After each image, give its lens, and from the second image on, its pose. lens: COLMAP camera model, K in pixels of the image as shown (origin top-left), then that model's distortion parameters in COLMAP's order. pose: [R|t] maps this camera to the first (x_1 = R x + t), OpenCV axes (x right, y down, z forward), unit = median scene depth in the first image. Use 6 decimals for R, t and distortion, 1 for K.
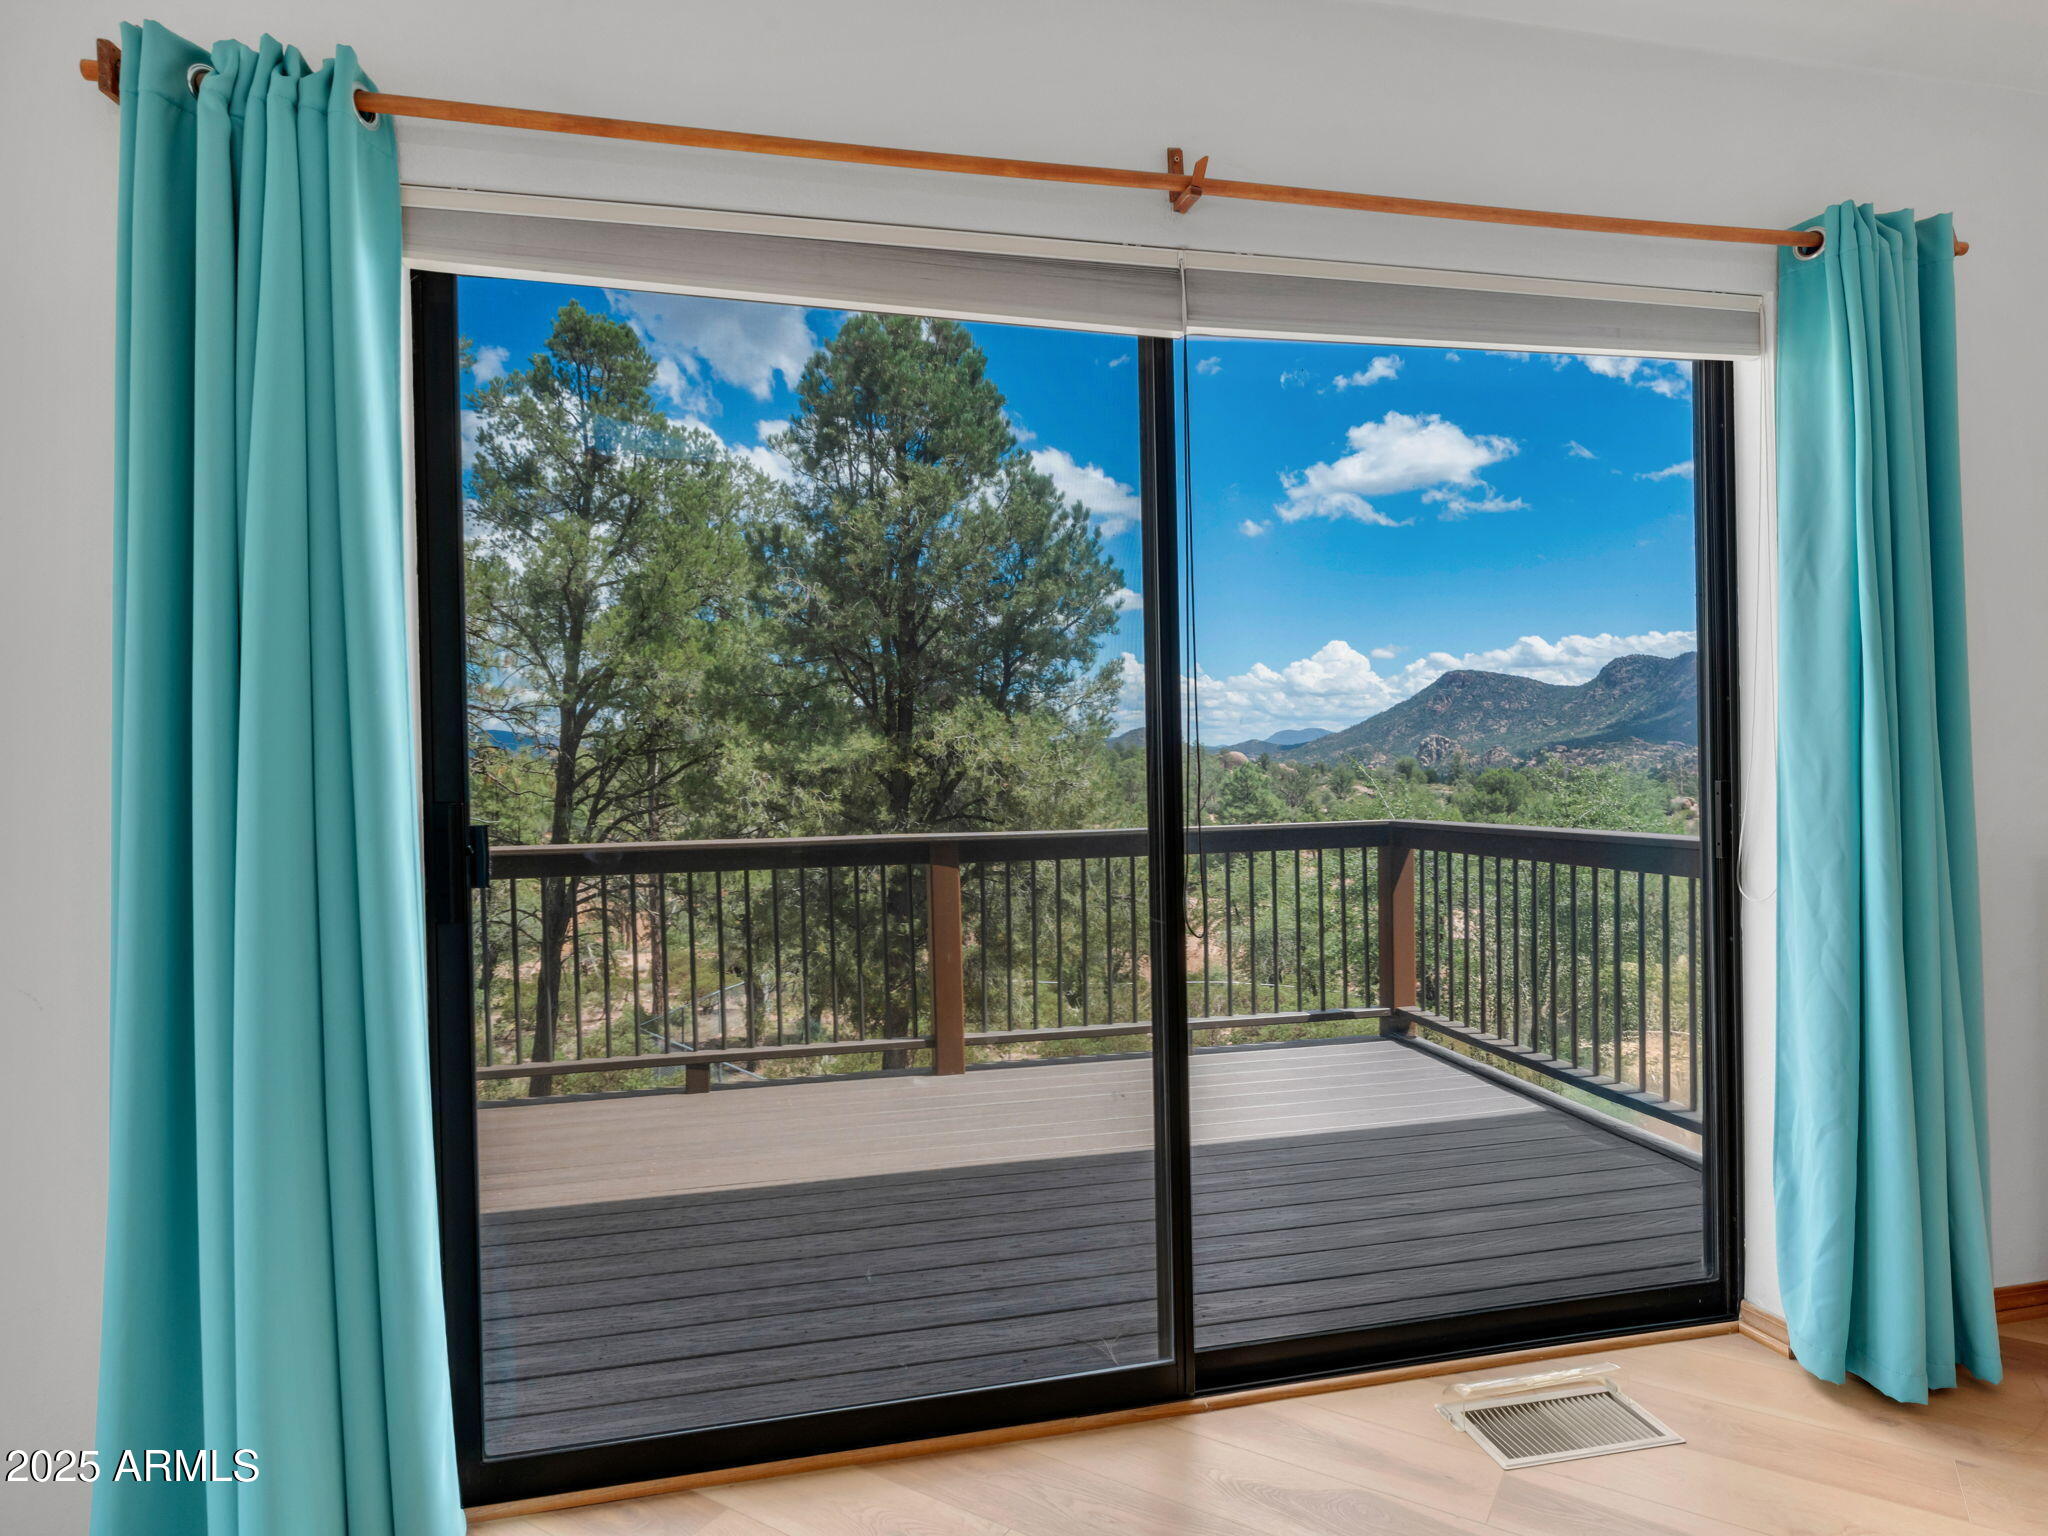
lens RADIAL K [[1168.4, 0, 1014.9], [0, 1168.4, 765.9], [0, 0, 1]] dist [0.002848, 0.002775]
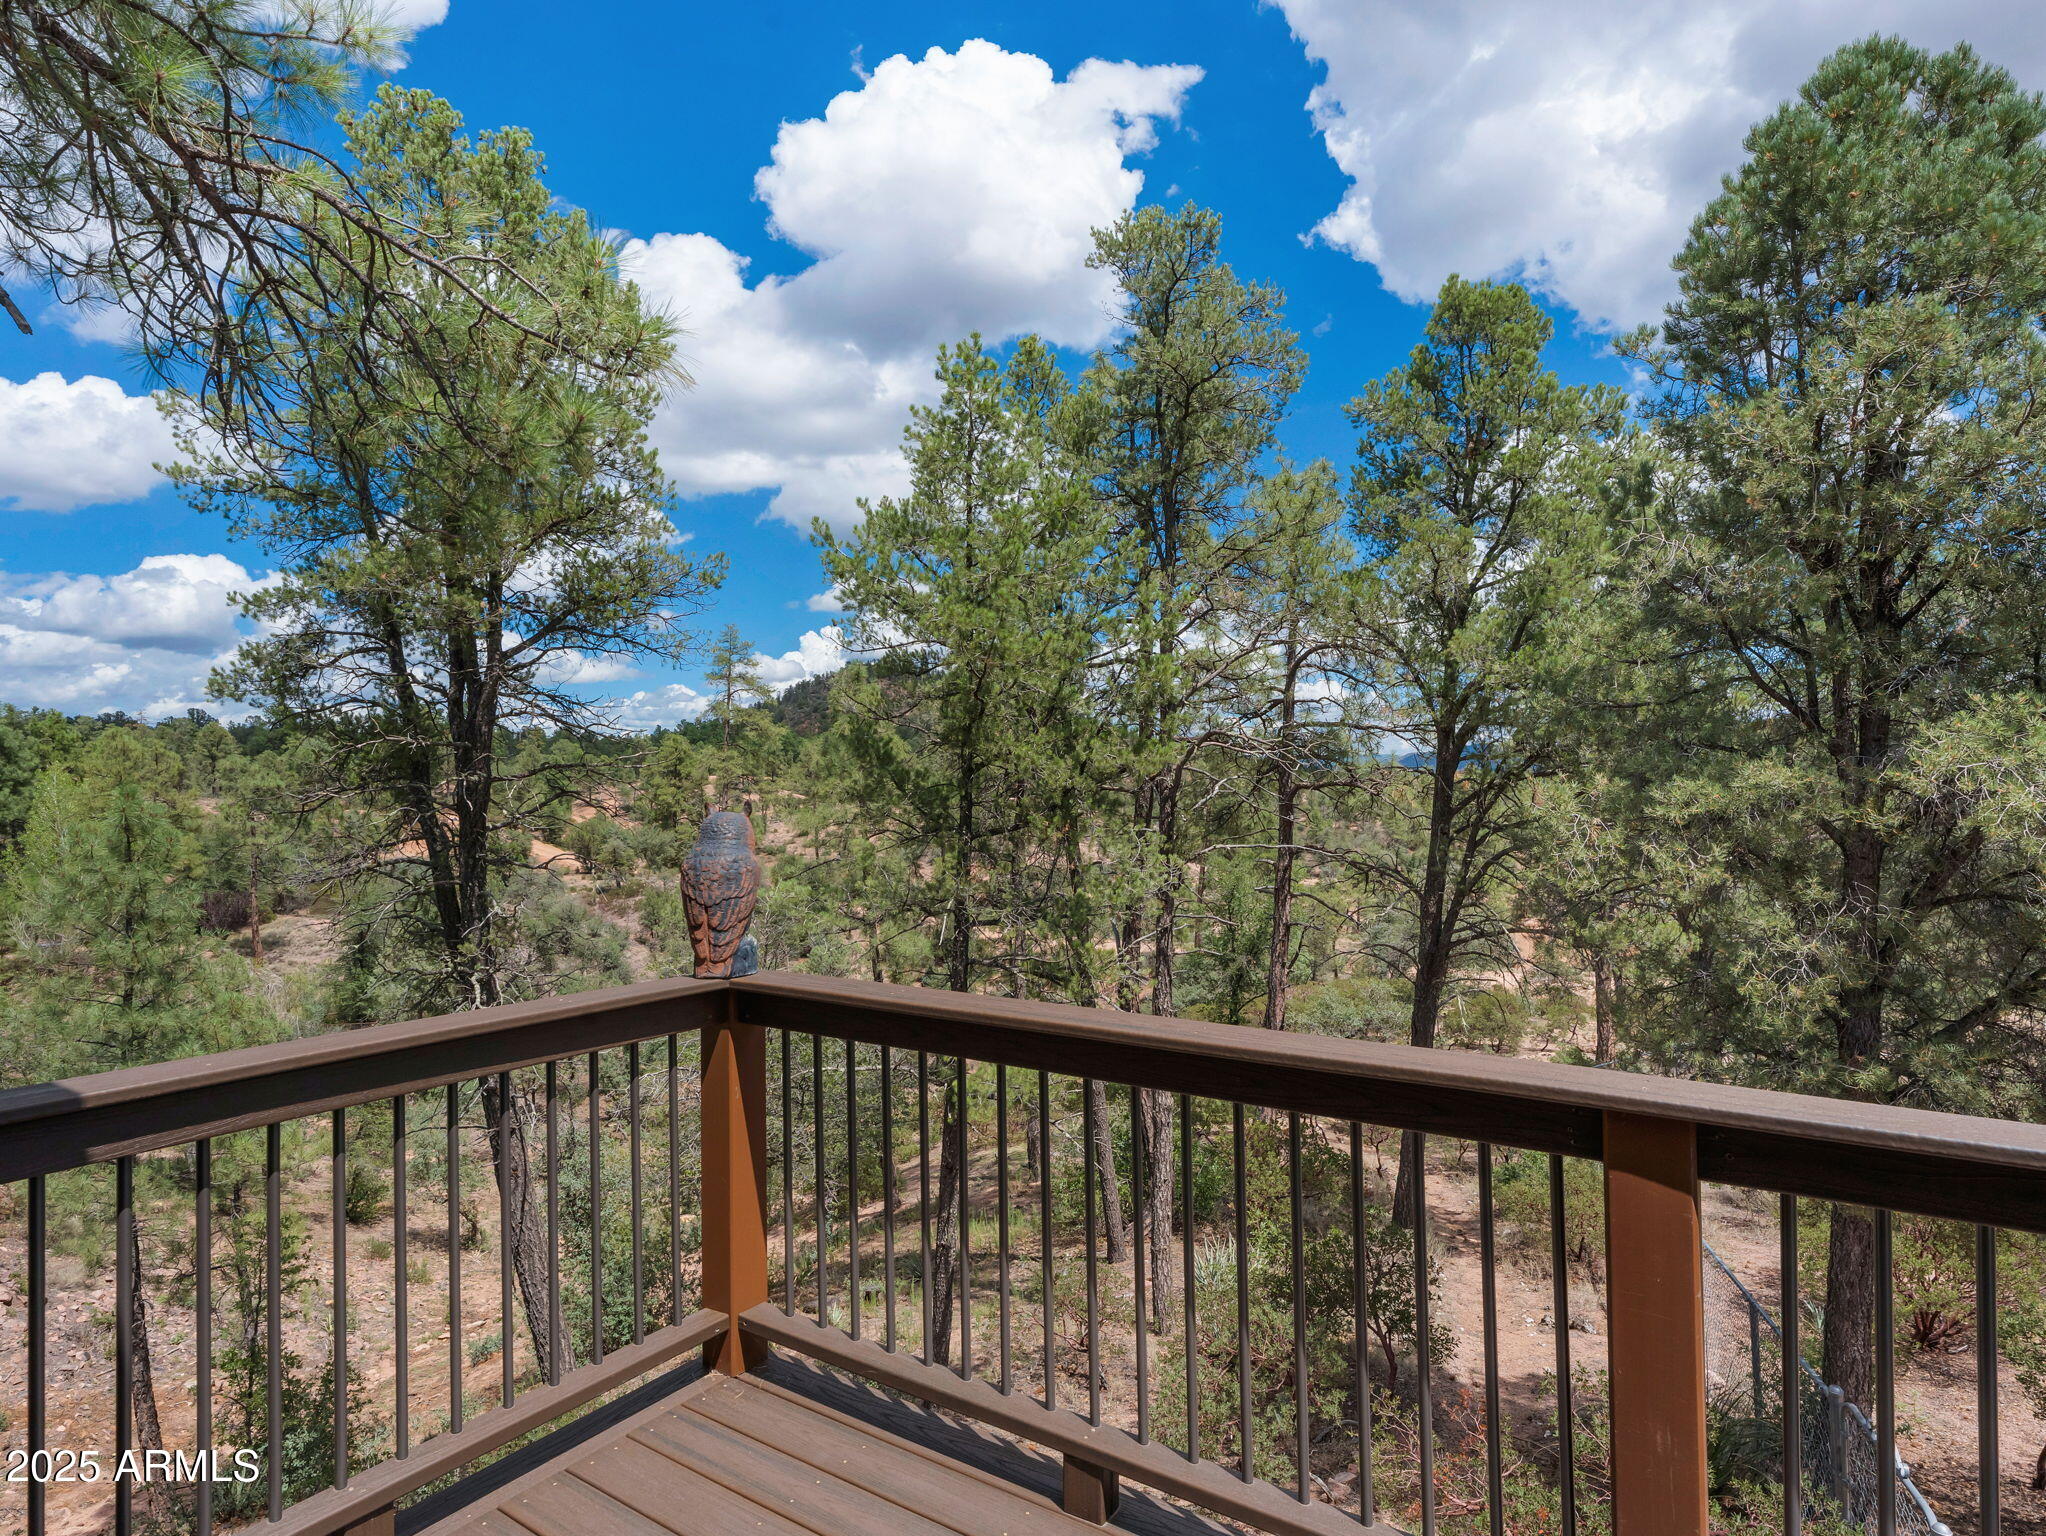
lens RADIAL K [[1097.8, 0, 1020.7], [0, 1097.8, 769.7], [0, 0, 1]] dist [-0.006537, 0.001410]
pose [[0.676221, 0.001776, -0.736696, 0.031334], [-0.006990, 0.999968, -0.004005, -0.016666], [0.736665, 0.007858, 0.676212, 0.284714]]
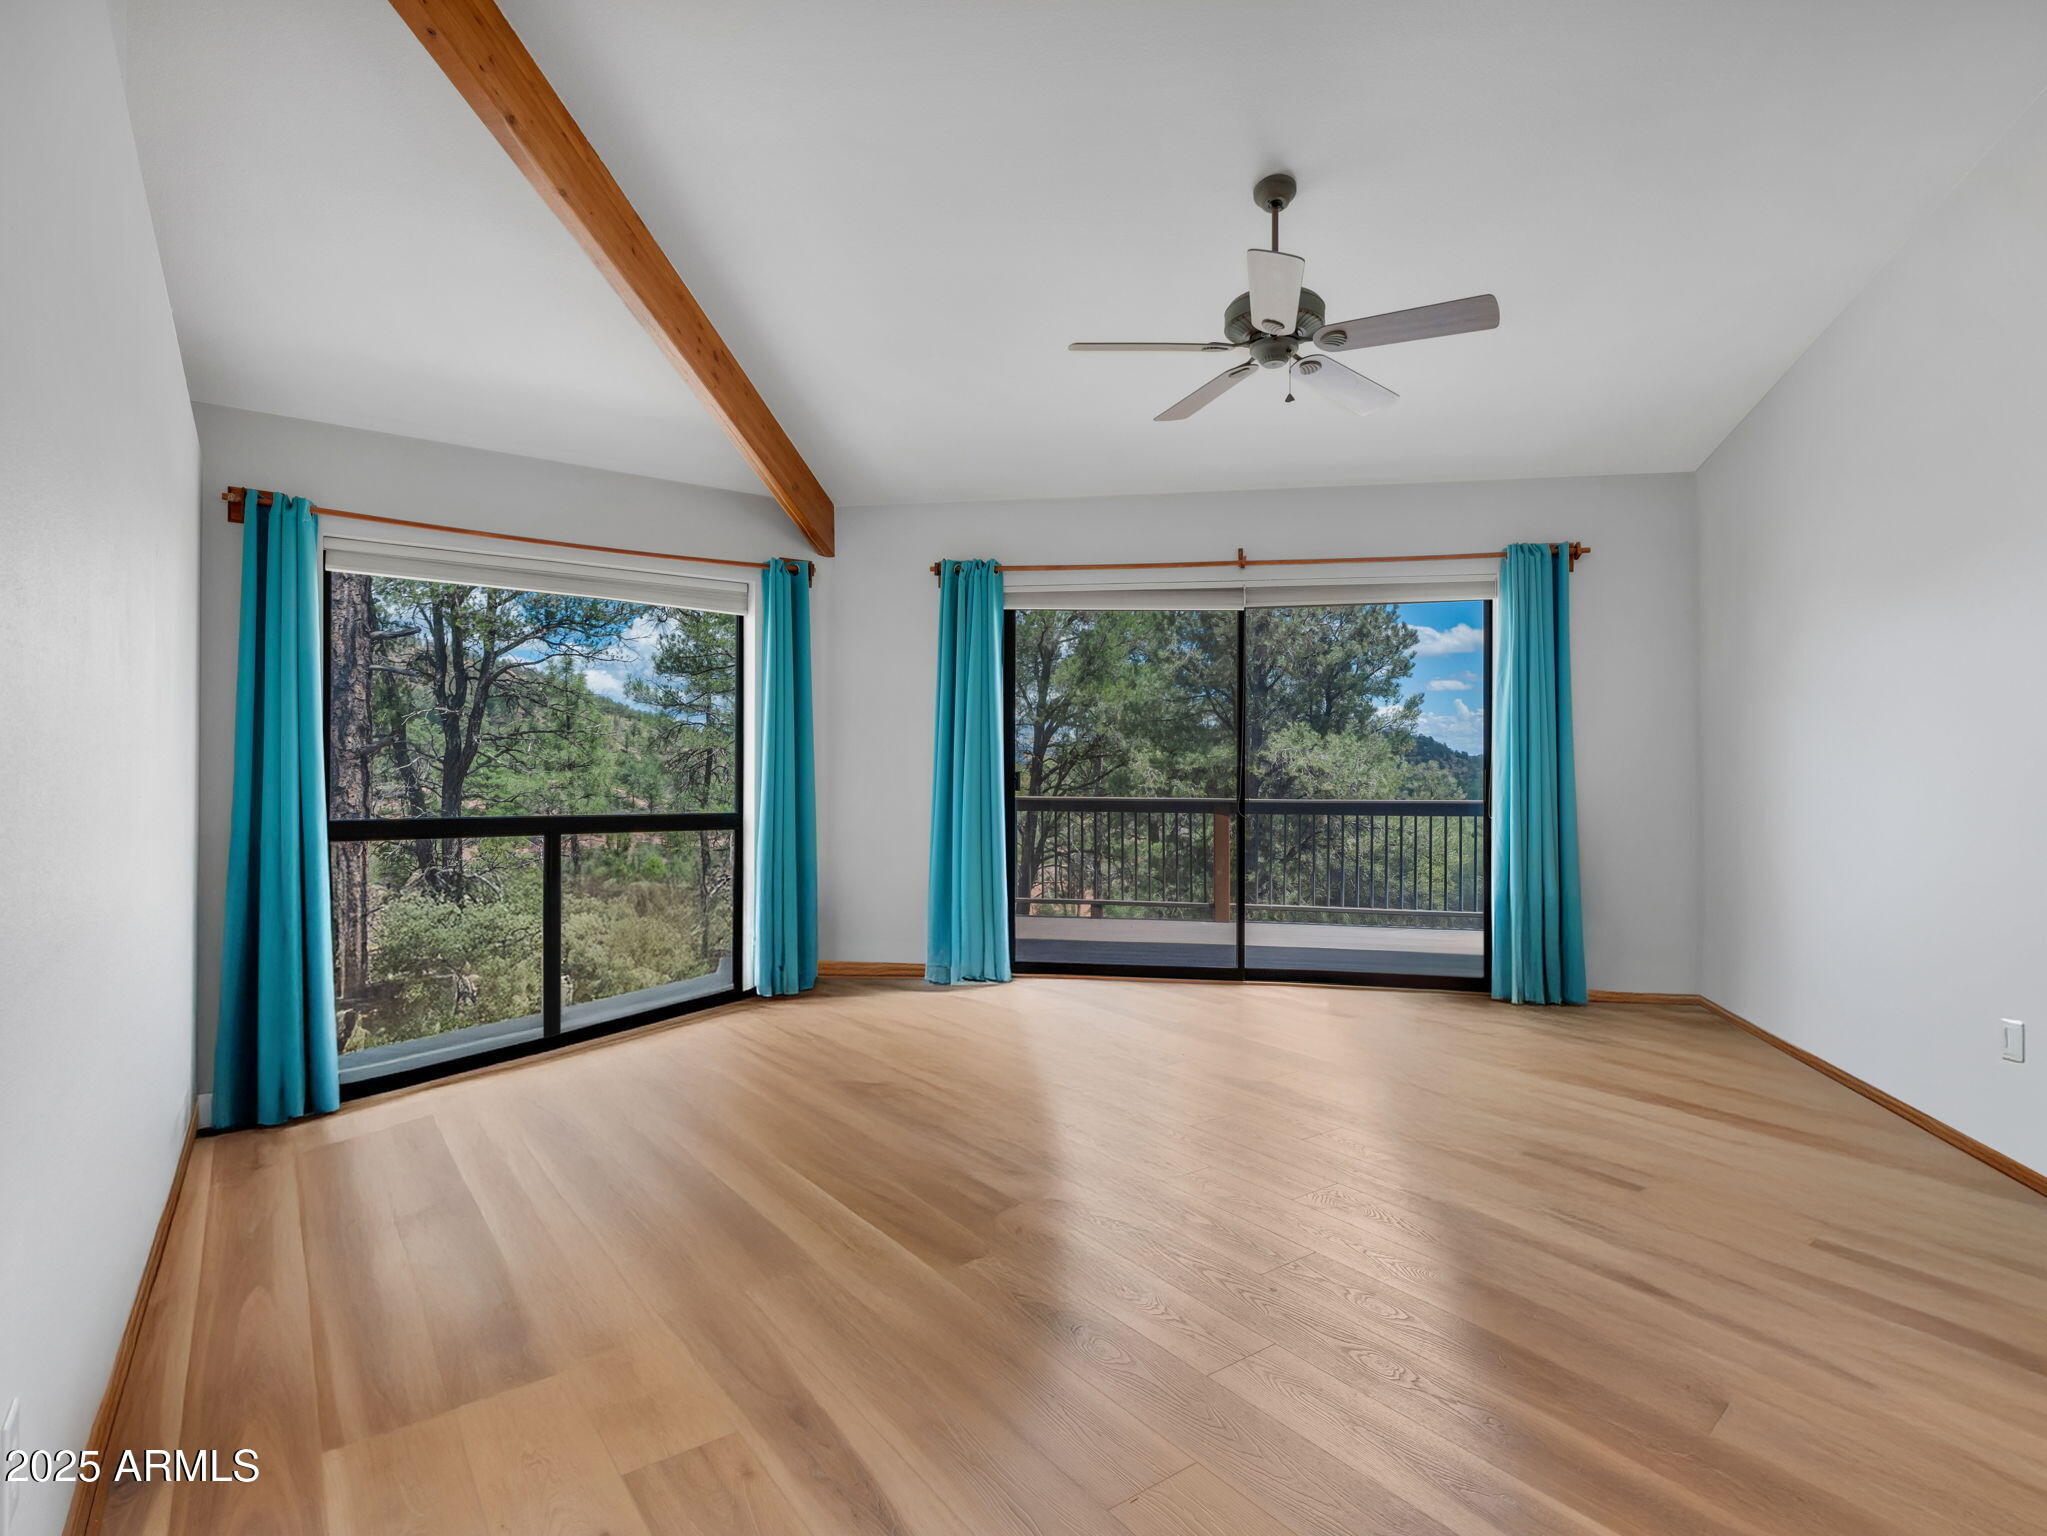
lens RADIAL K [[1098.4, 0, 1018.2], [0, 1098.4, 768.2], [0, 0, 1]] dist [-0.006537, 0.001410]
pose [[0.928010, 0.021985, -0.371905, 0.148912], [-0.024976, 0.999683, -0.003225, 0.011548], [0.371716, 0.012282, 0.928265, -0.401771]]
